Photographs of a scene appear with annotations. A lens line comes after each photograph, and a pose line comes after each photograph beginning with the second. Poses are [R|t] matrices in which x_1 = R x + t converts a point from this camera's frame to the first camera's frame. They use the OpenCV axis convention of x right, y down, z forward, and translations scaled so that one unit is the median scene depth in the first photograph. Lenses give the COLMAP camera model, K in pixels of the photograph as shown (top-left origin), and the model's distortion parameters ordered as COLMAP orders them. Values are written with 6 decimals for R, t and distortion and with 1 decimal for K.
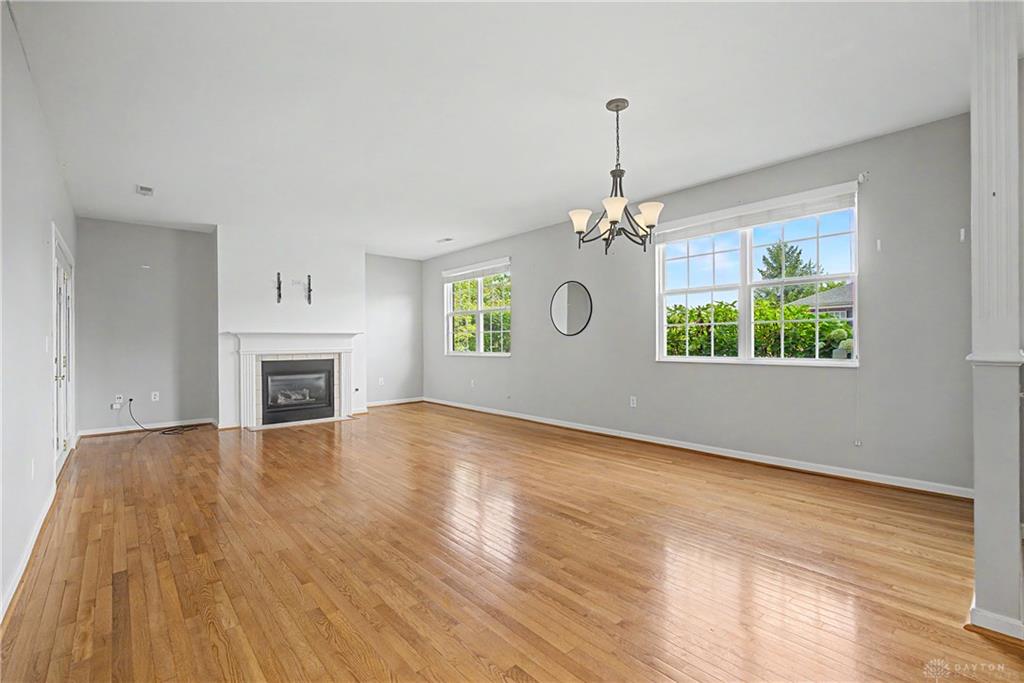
lens RADIAL K [[449.6, 0, 512.6], [0, 449.6, 342.4], [0, 0, 1]] dist [-0.013813, 0.002050]
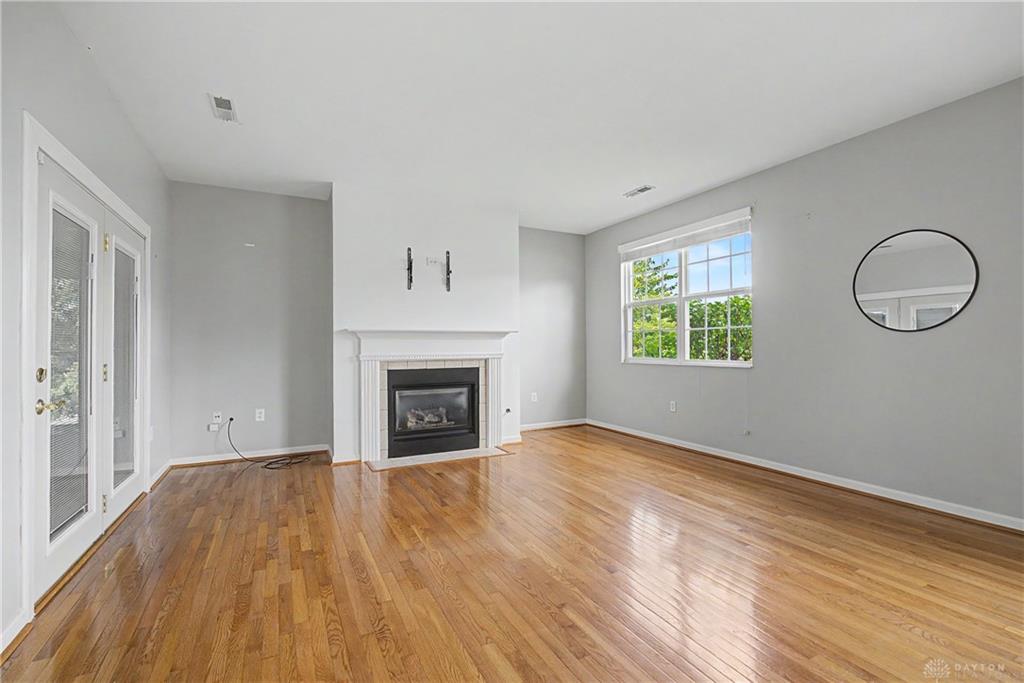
lens RADIAL K [[449.6, 0, 512.6], [0, 449.6, 342.4], [0, 0, 1]] dist [-0.013813, 0.002050]
pose [[0.970481, -0.000453, -0.241176, -0.176533], [-0.001674, 0.999961, -0.008614, 0.002942], [0.241171, 0.008764, 0.970443, 0.321039]]
